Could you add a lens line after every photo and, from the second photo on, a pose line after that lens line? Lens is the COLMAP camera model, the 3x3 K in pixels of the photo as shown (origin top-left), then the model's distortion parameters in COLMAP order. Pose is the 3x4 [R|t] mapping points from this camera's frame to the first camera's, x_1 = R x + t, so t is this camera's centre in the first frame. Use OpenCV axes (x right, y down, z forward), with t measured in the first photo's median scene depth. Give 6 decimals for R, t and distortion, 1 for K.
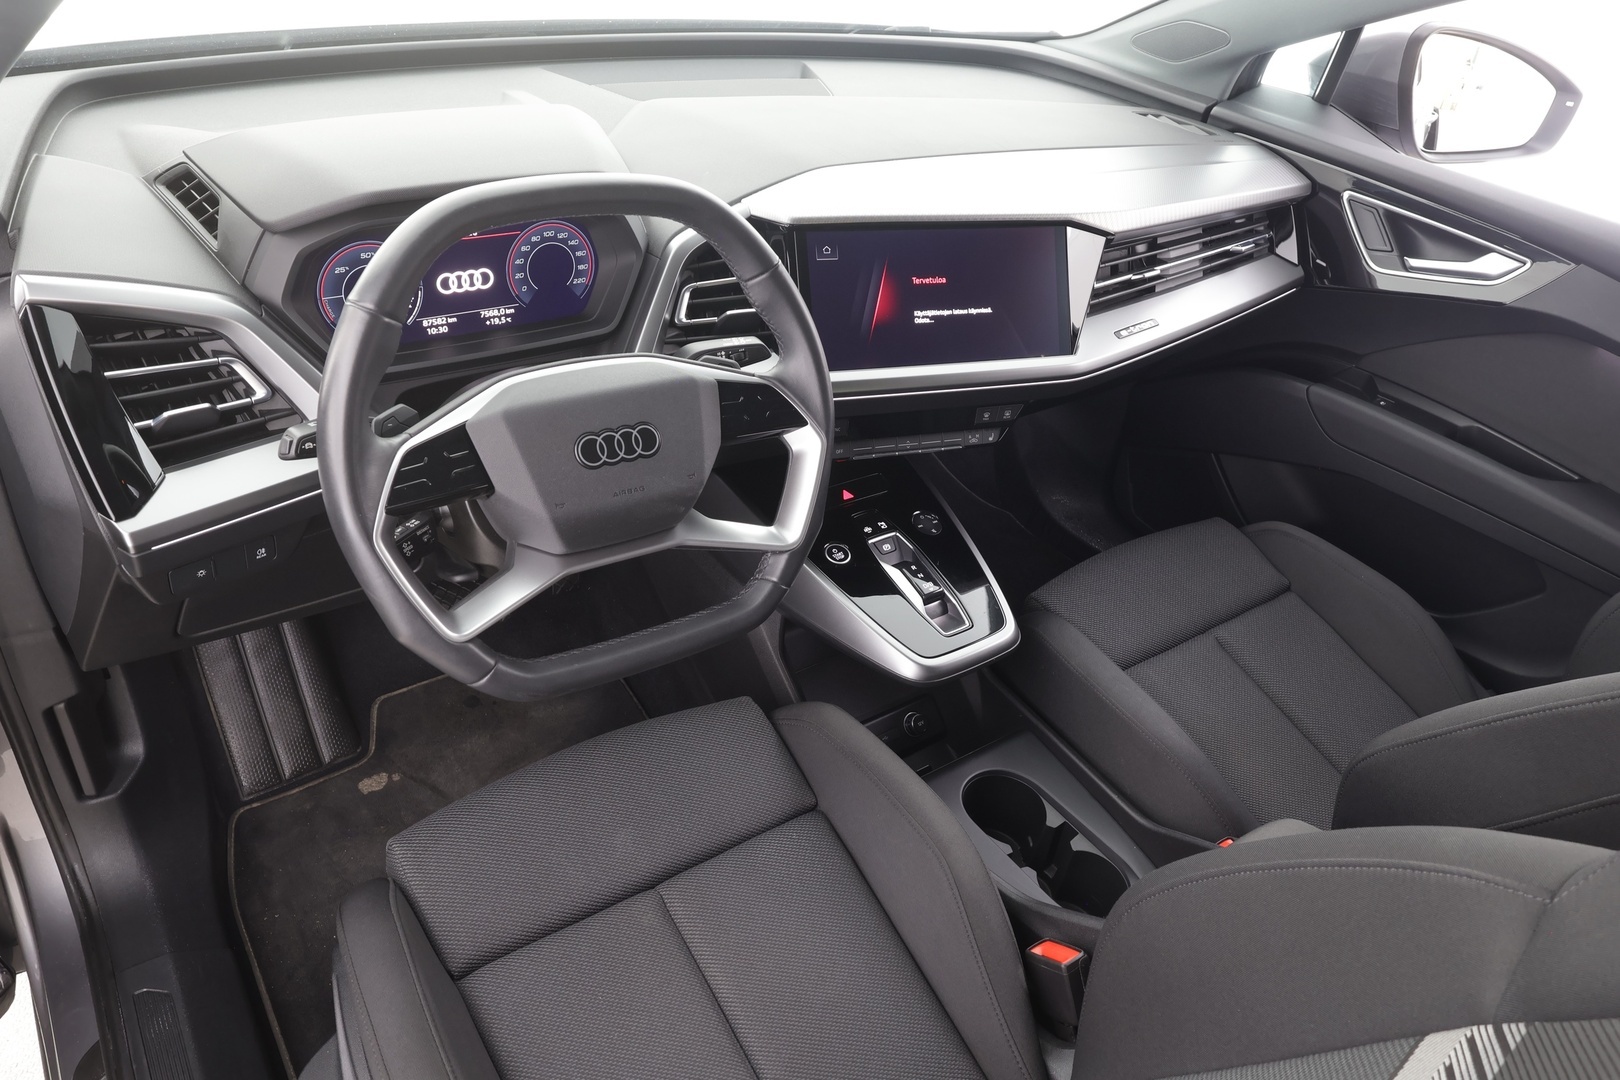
lens RADIAL K [[1167.8, 0, 810.0], [0, 1167.8, 540.0], [0, 0, 1]] dist [-0.001195, -0.000512]
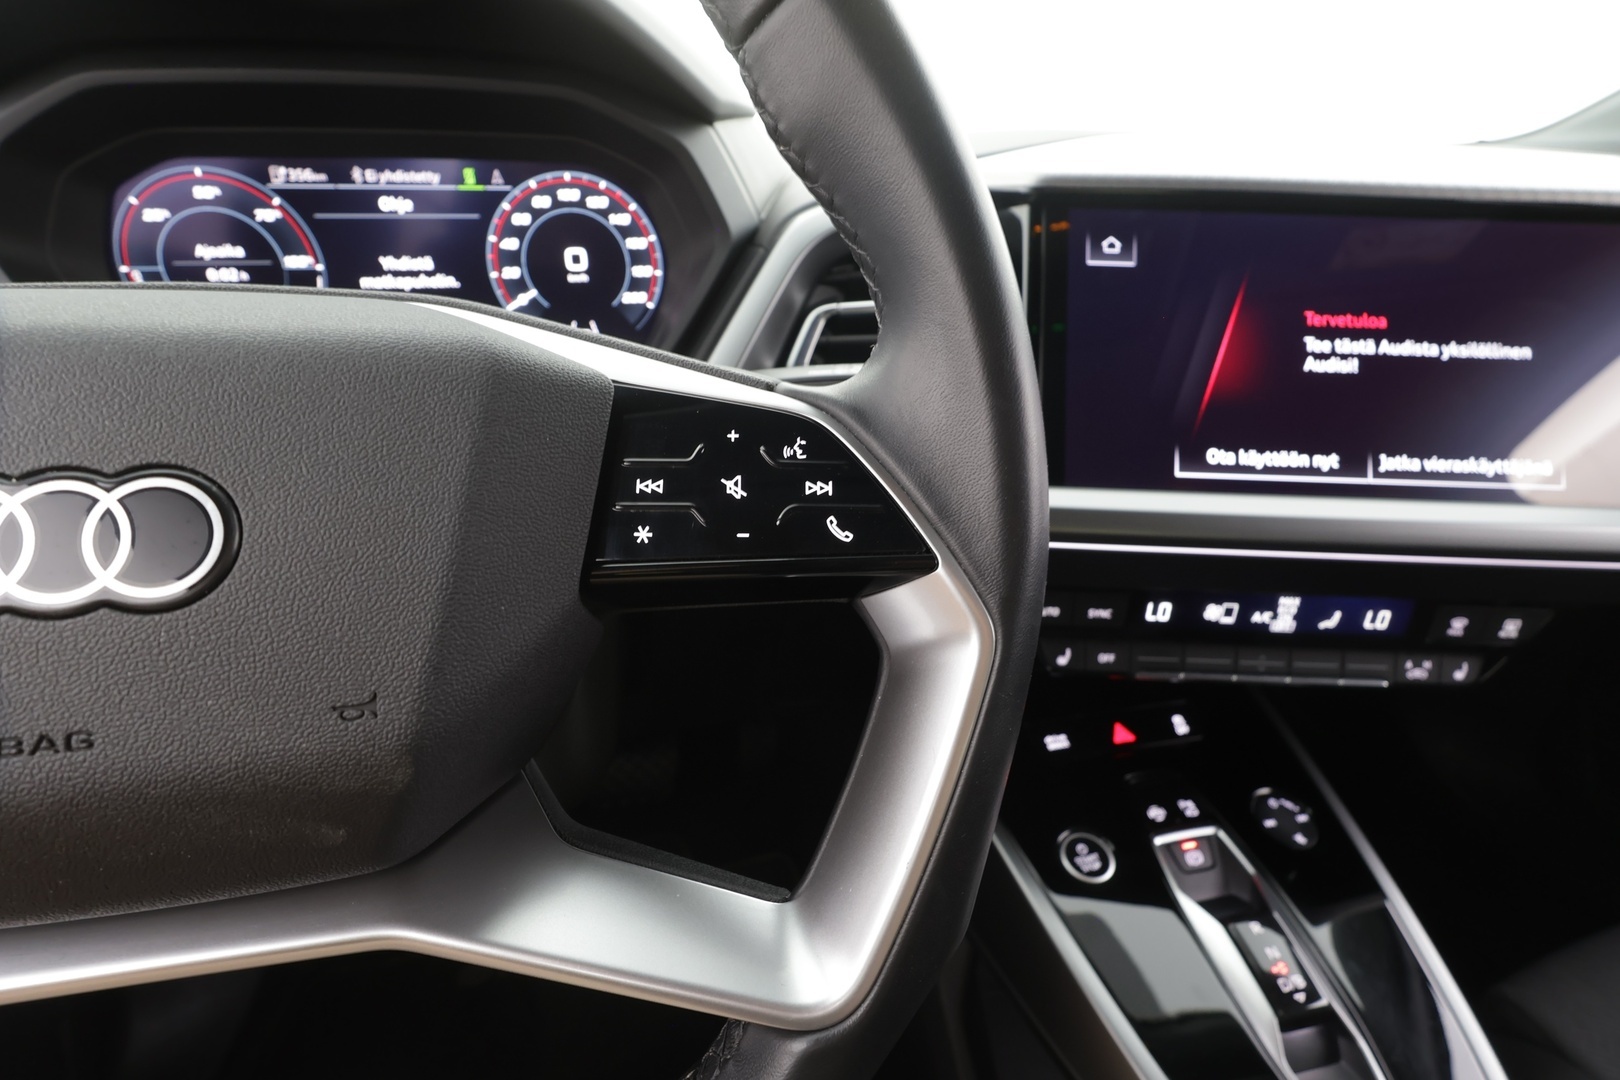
lens RADIAL K [[749.1, 0, 816.5], [0, 749.1, 541.1], [0, 0, 1]] dist [0.000987, 0.000032]
pose [[0.916728, 0.086455, -0.390045, 0.031846], [-0.153161, 0.977763, -0.143252, -0.059281], [0.368987, 0.191063, 0.909584, 0.646754]]
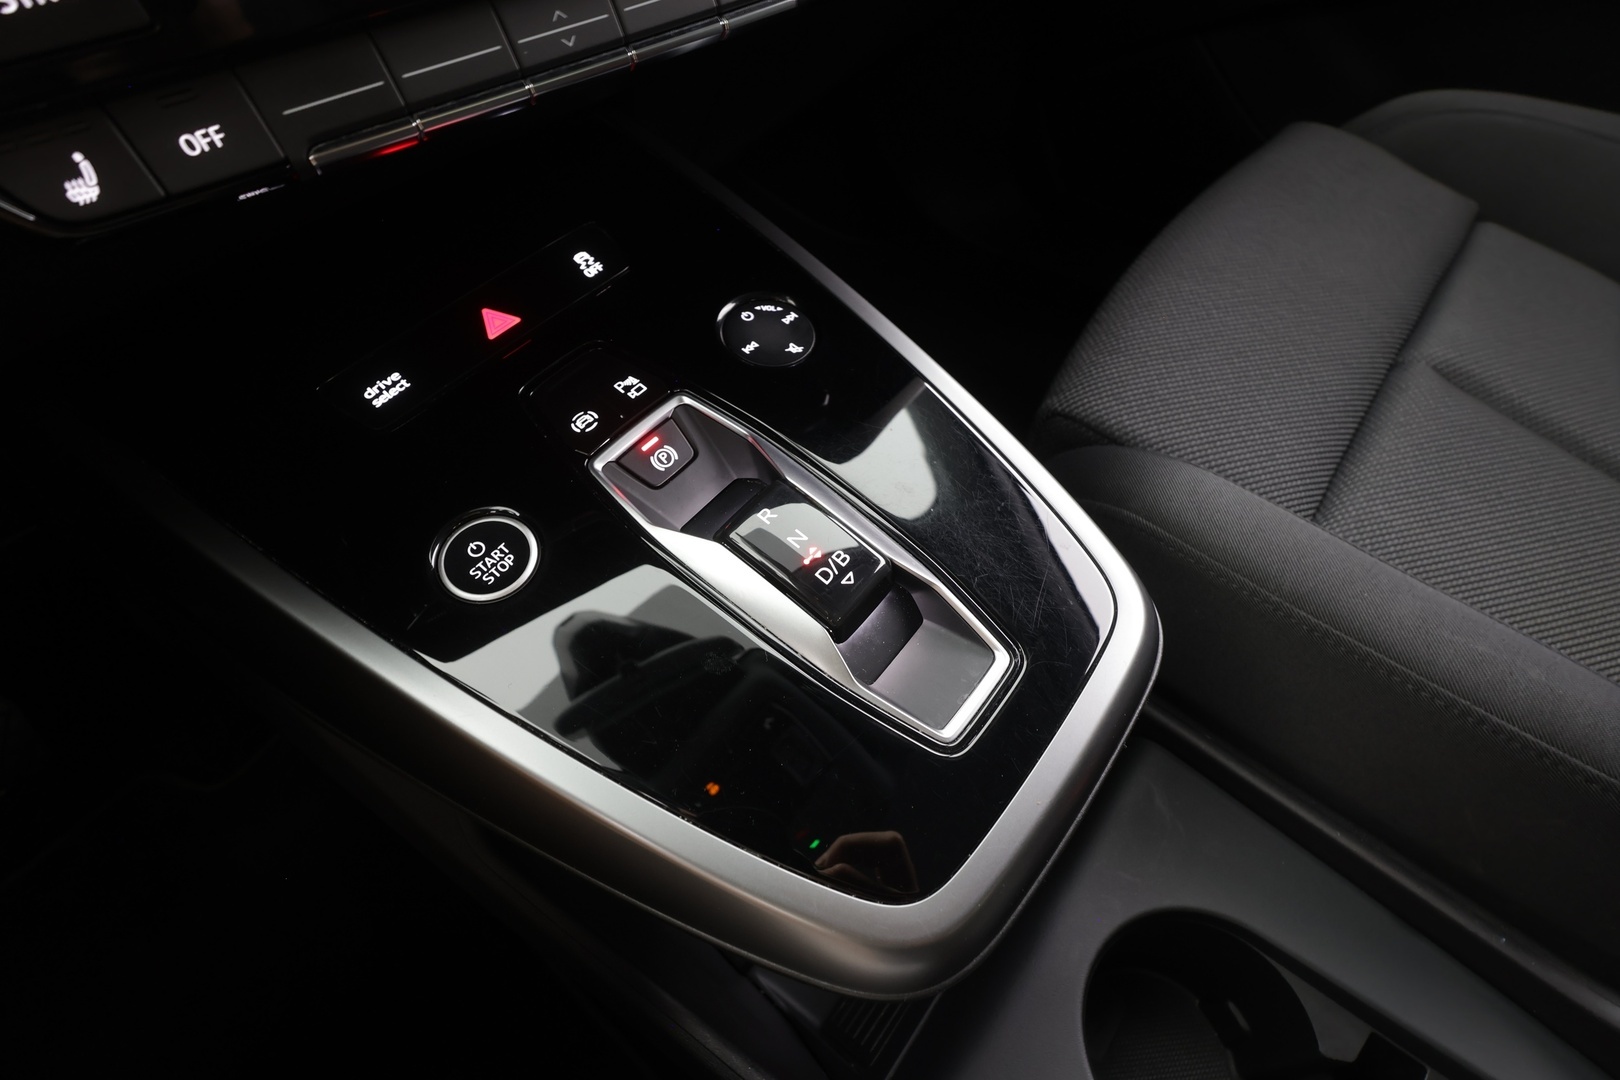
lens RADIAL K [[749.1, 0, 816.5], [0, 749.1, 541.1], [0, 0, 1]] dist [0.000987, 0.000032]
pose [[0.947621, -0.318157, 0.028139, 0.095444], [0.293564, 0.902295, 0.315726, -0.025380], [-0.125840, -0.290928, 0.948433, 0.841628]]
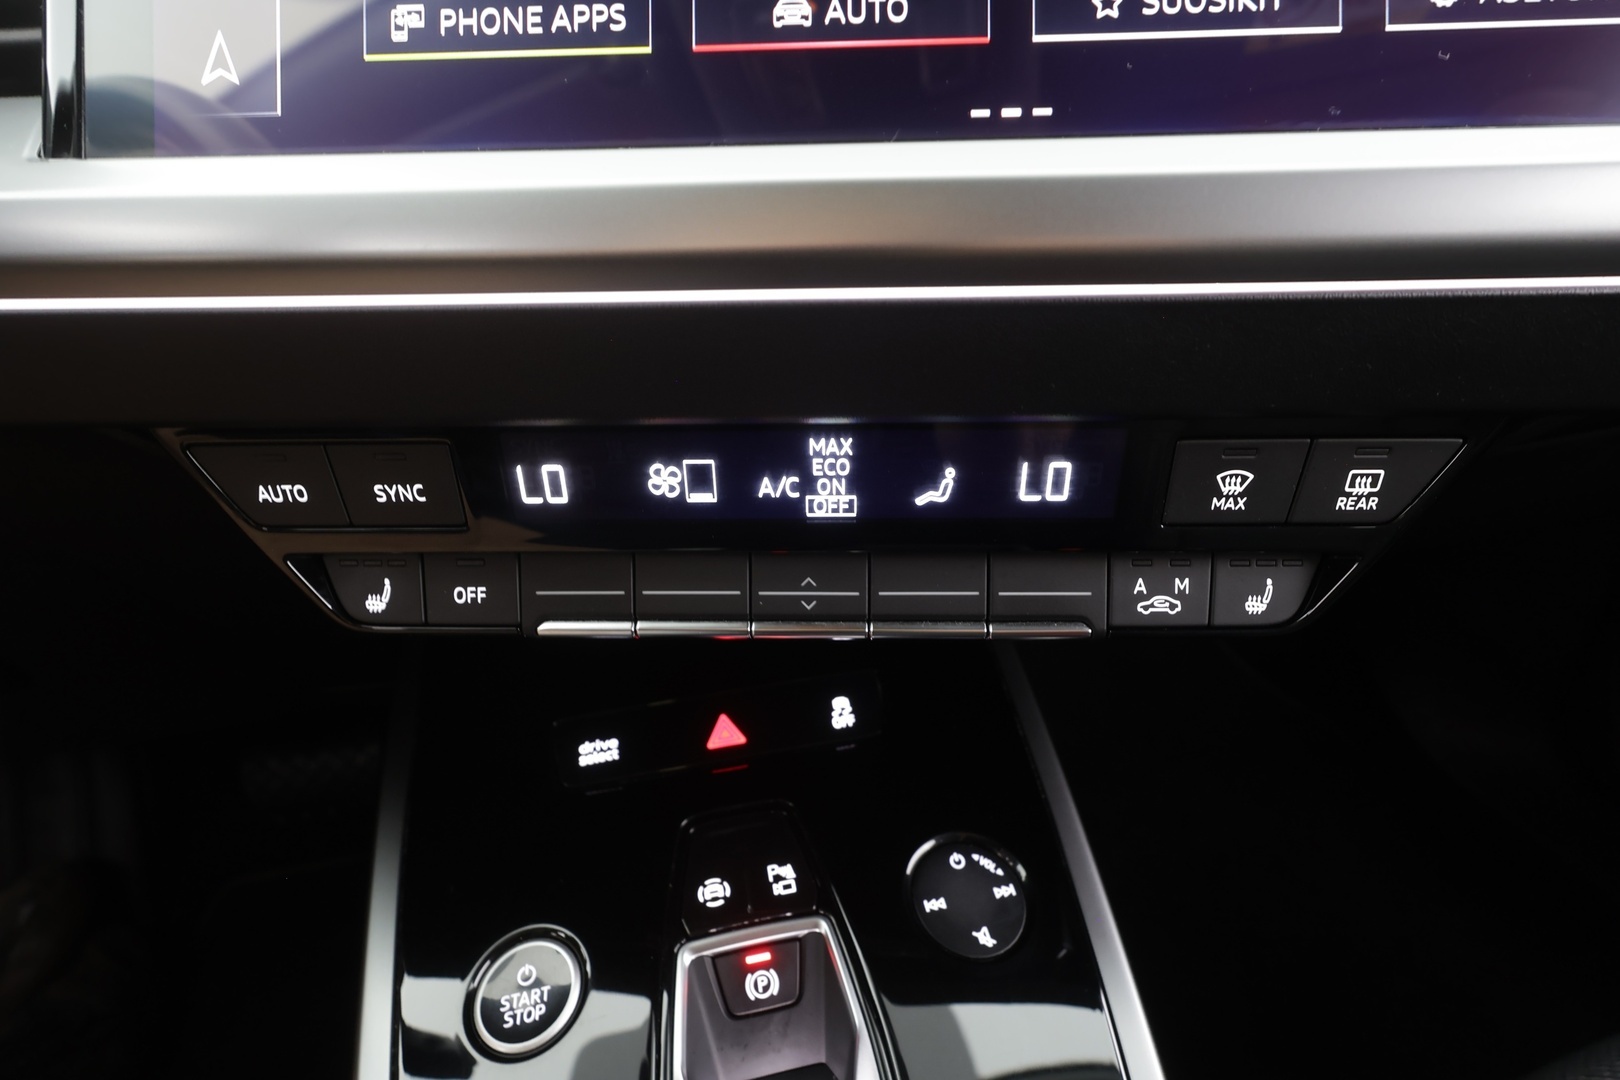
lens RADIAL K [[749.1, 0, 816.5], [0, 749.1, 541.1], [0, 0, 1]] dist [0.000987, 0.000032]
pose [[0.906568, 0.072253, -0.415829, 0.144576], [-0.120536, 0.988527, -0.091024, -0.080010], [0.404481, 0.132642, 0.904876, 0.883925]]
